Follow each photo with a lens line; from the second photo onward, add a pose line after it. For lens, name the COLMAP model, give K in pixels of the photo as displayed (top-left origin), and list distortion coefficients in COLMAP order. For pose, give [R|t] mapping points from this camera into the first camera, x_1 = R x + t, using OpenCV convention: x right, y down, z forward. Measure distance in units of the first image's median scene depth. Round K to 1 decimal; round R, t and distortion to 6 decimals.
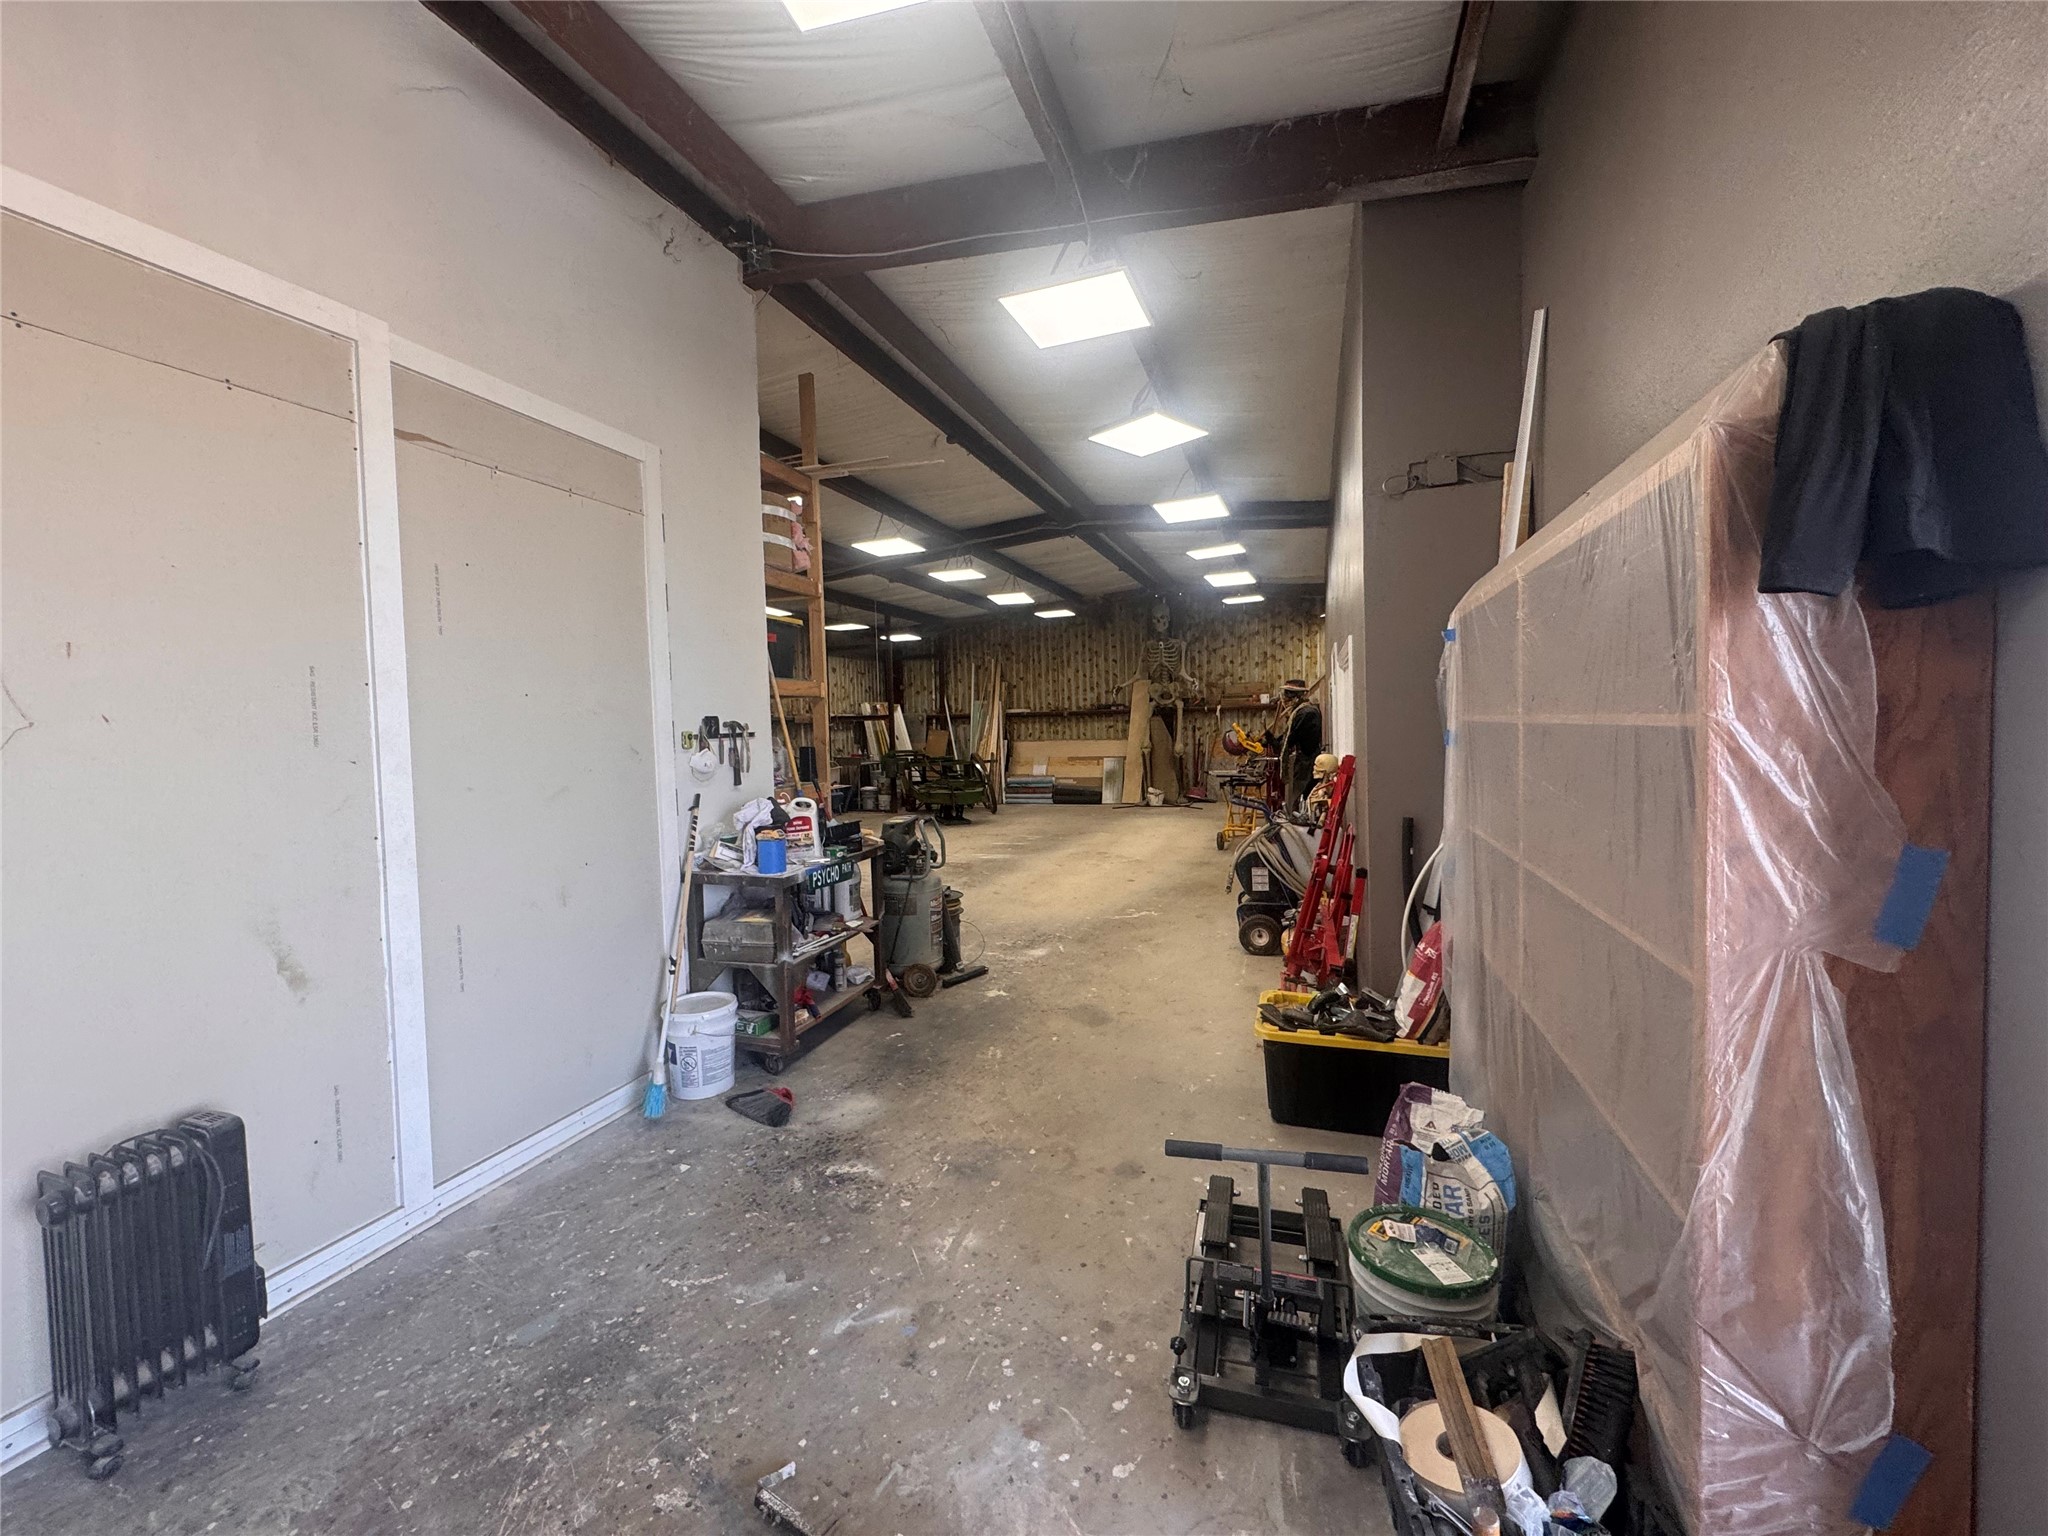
lens RADIAL K [[818.2, 0, 1026.6], [0, 818.2, 758.4], [0, 0, 1]] dist [-0.001450, -0.000093]
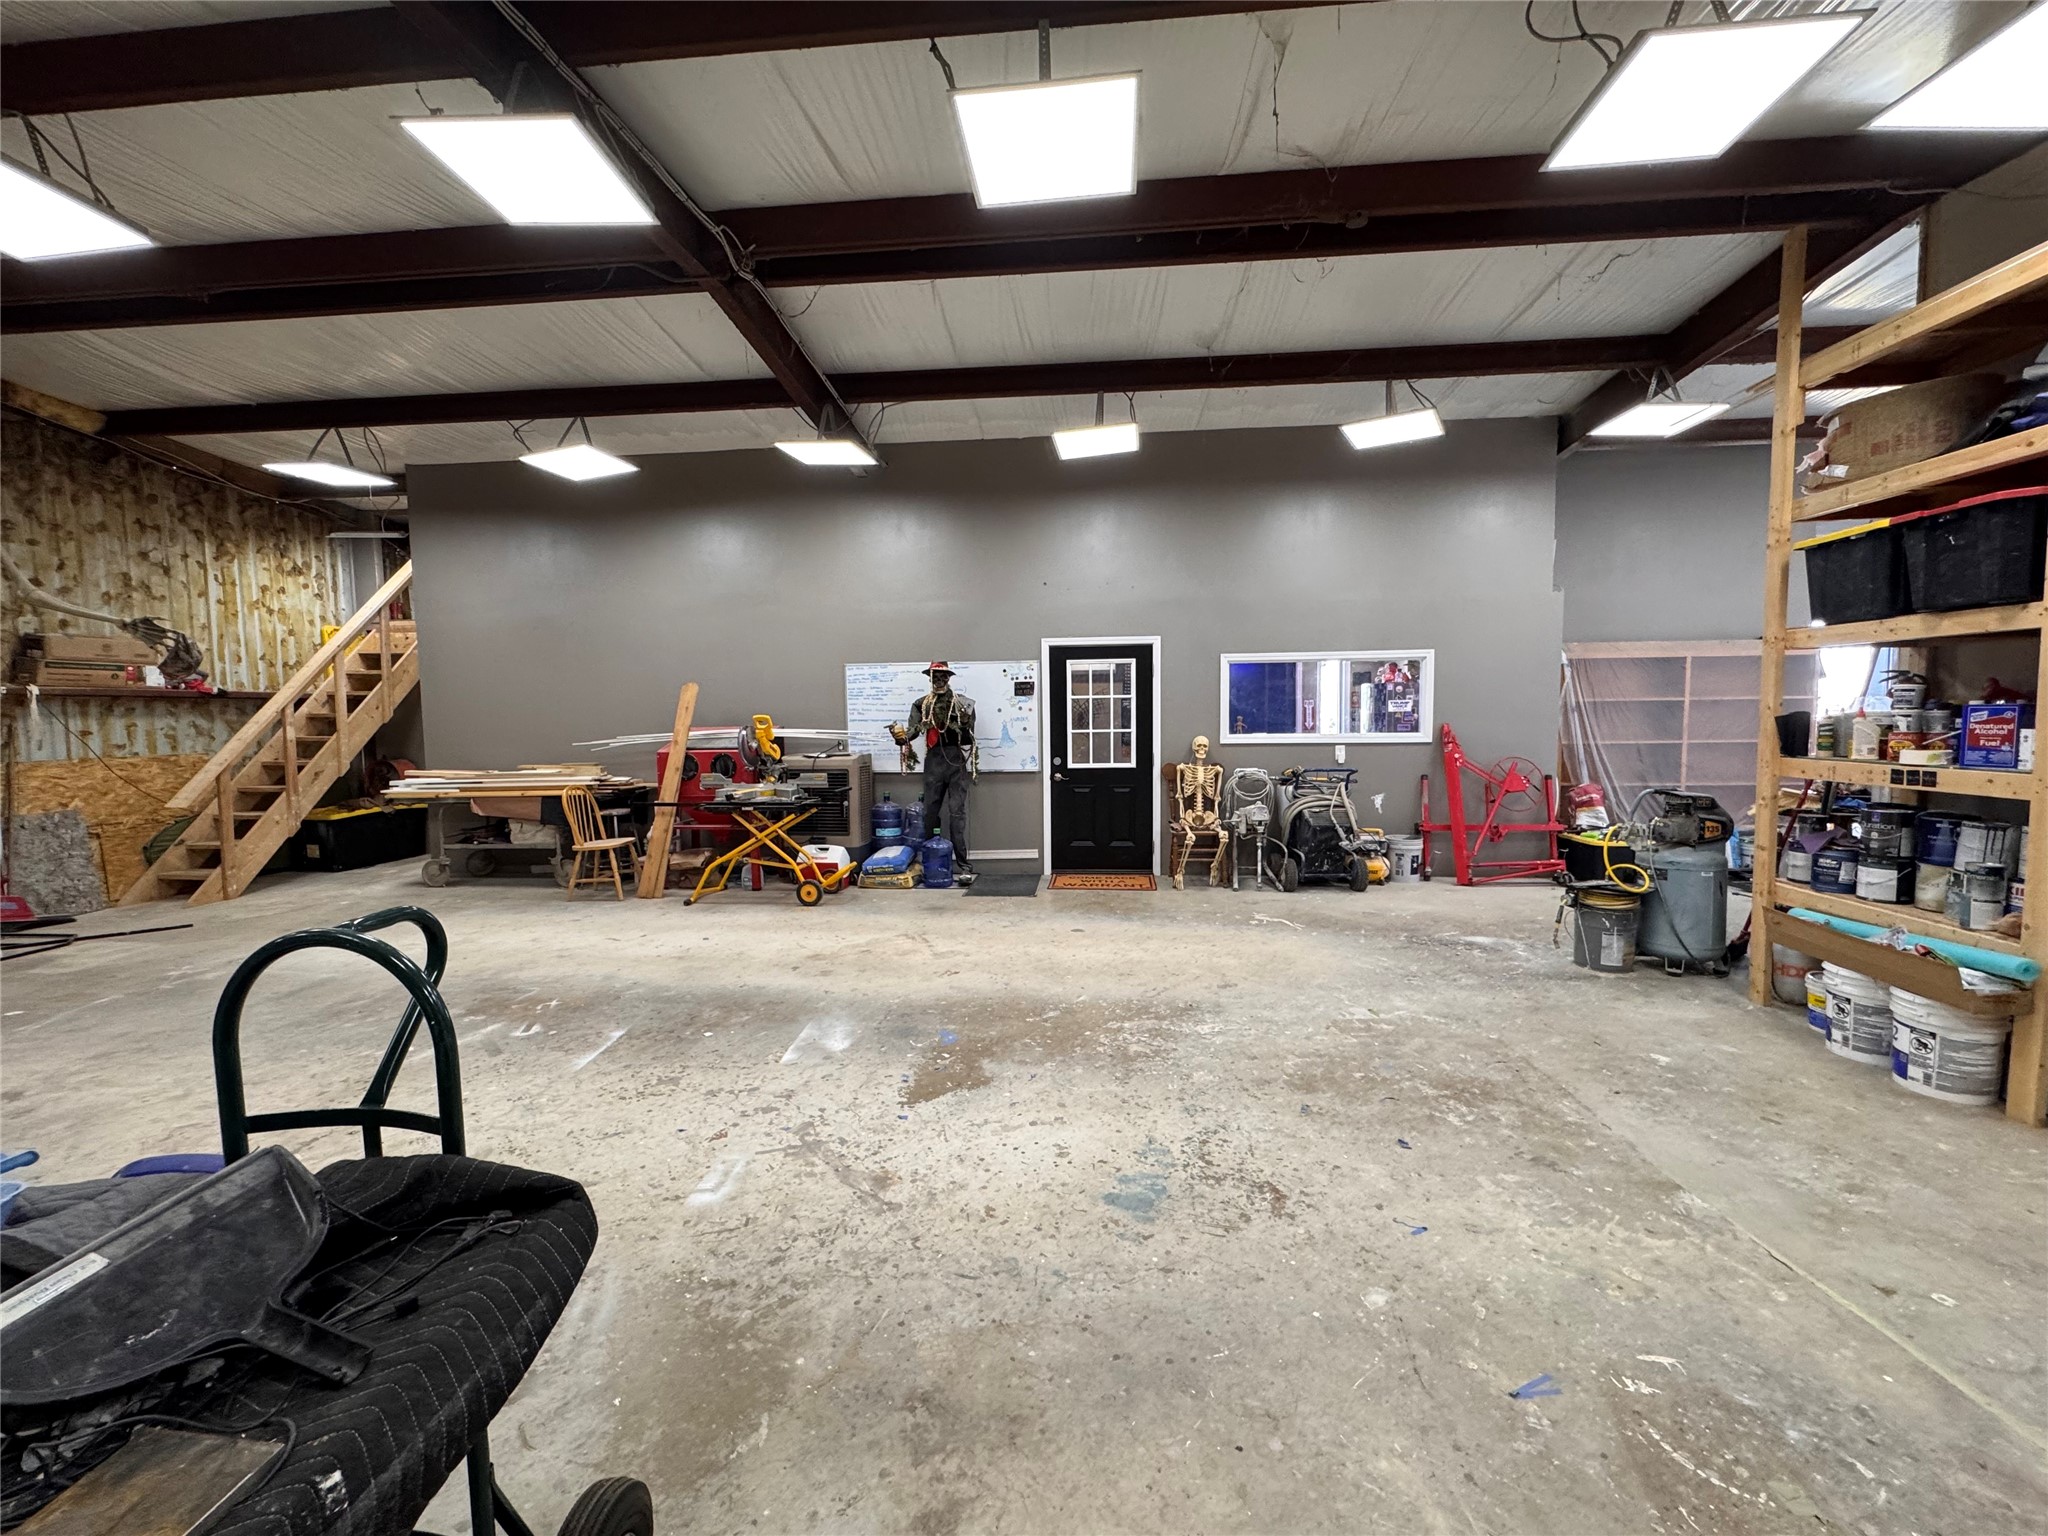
lens RADIAL K [[818.2, 0, 1025.8], [0, 818.2, 767.3], [0, 0, 1]] dist [-0.001450, -0.000093]
pose [[-0.247519, -0.048096, 0.967688, -0.288916], [0.055796, 0.996402, 0.063794, -0.023144], [-0.967275, 0.069784, -0.243945, 0.638896]]
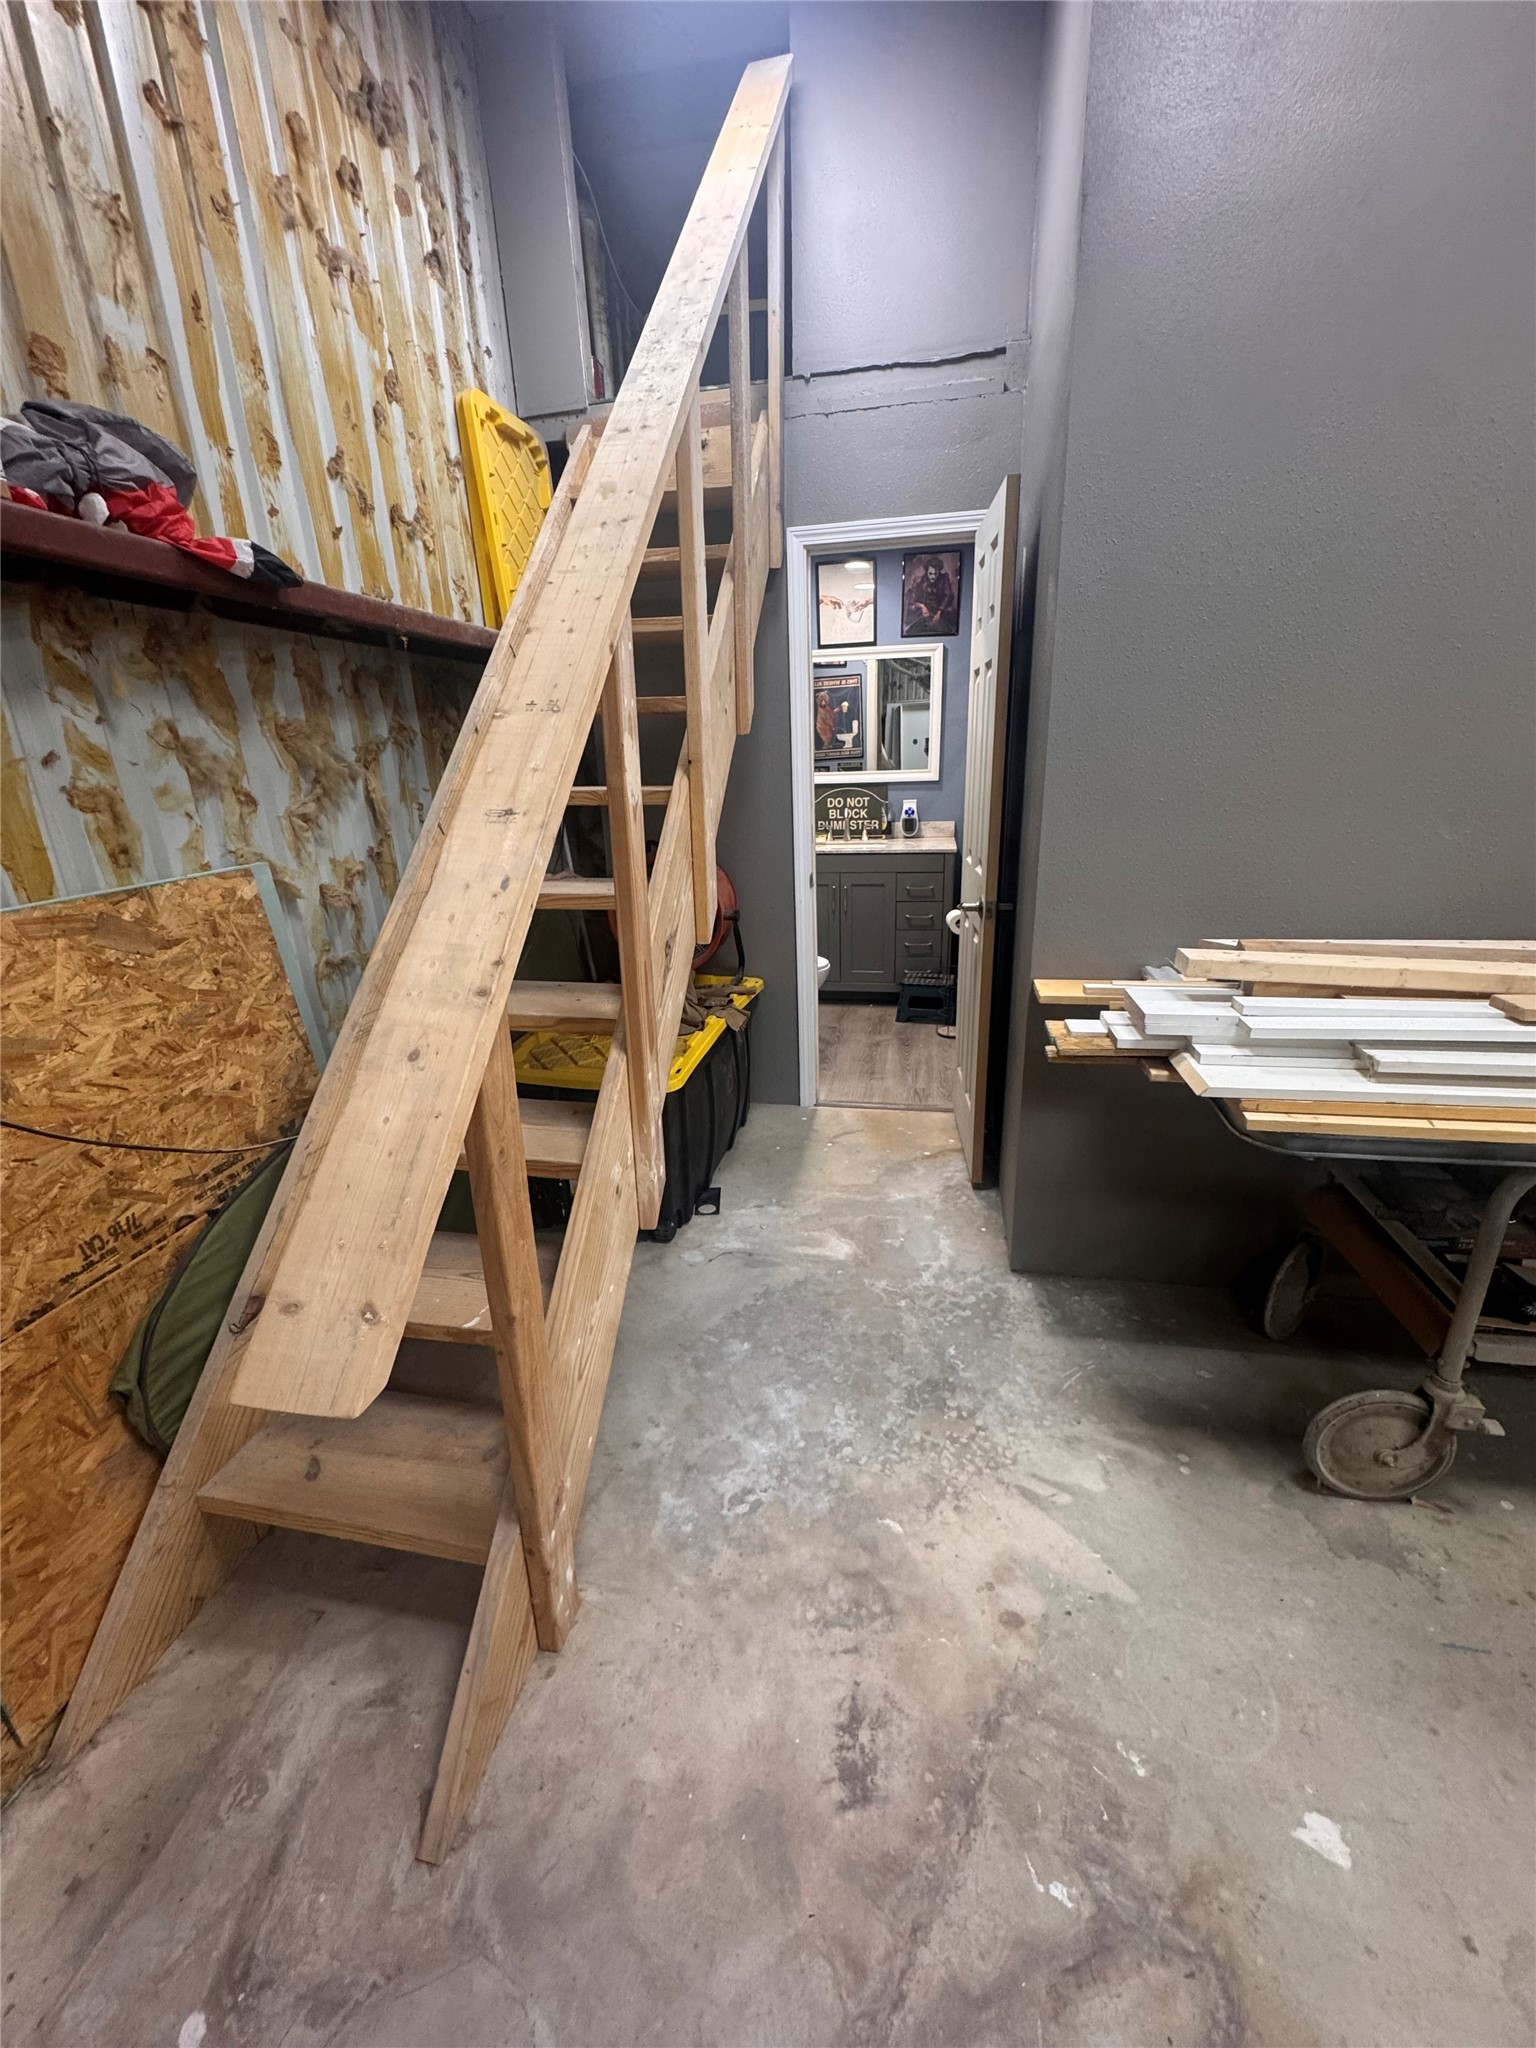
lens RADIAL K [[818.2, 0, 771.4], [0, 818.2, 1027.2], [0, 0, 1]] dist [-0.001450, -0.000093]
pose [[-0.147656, -0.300811, 0.942184, 0.191404], [0.072868, 0.946728, 0.313681, -0.037753], [-0.986351, 0.114971, -0.117870, 0.943259]]
